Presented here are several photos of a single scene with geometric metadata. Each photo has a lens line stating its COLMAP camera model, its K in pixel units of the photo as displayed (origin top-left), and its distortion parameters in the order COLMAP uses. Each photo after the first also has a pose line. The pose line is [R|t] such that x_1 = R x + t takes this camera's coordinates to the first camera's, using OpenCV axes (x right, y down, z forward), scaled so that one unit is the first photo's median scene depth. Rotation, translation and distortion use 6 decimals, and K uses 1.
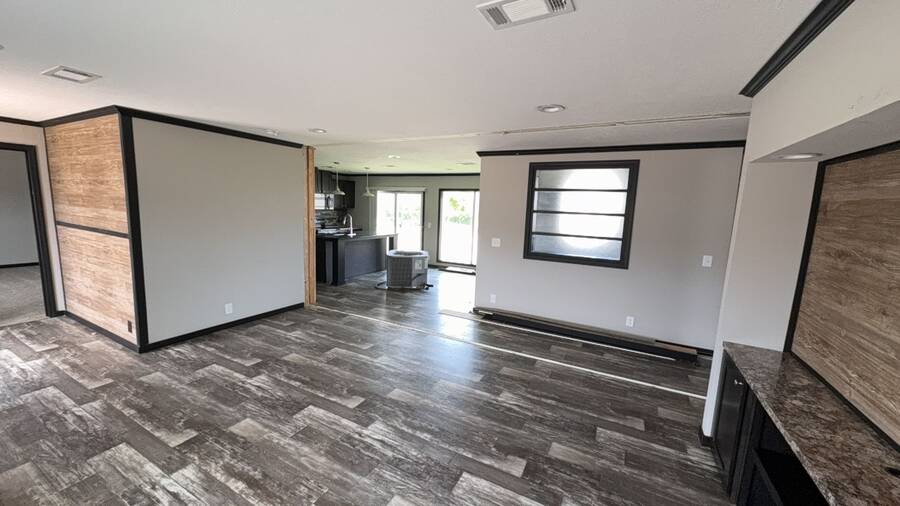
lens RADIAL K [[340.7, 0, 450.0], [0, 340.7, 253.0], [0, 0, 1]] dist [-0.001673, 0.000102]
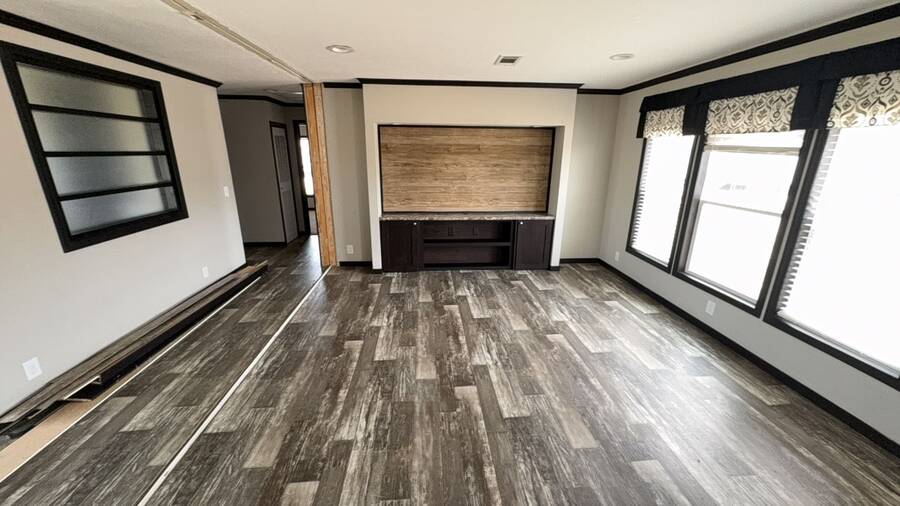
lens RADIAL K [[338.2, 0, 451.4], [0, 338.2, 255.0], [0, 0, 1]] dist [-0.001157, 0.000075]
pose [[-0.534282, -0.288622, 0.794506, -0.579430], [0.091424, 0.914660, 0.393750, -0.152435], [-0.840348, 0.283011, -0.462299, 0.914344]]
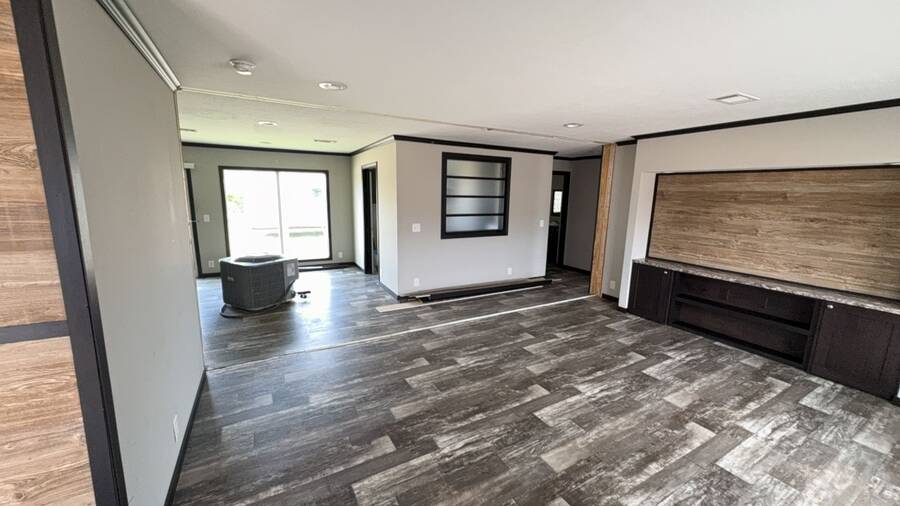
lens RADIAL K [[344.2, 0, 452.0], [0, 344.2, 246.9], [0, 0, 1]] dist [0.000324, 0.000041]
pose [[0.539377, -0.155113, 0.827655, -0.836233], [0.116990, 0.987159, 0.108765, -0.091829], [-0.833898, 0.038162, 0.550598, 0.432858]]
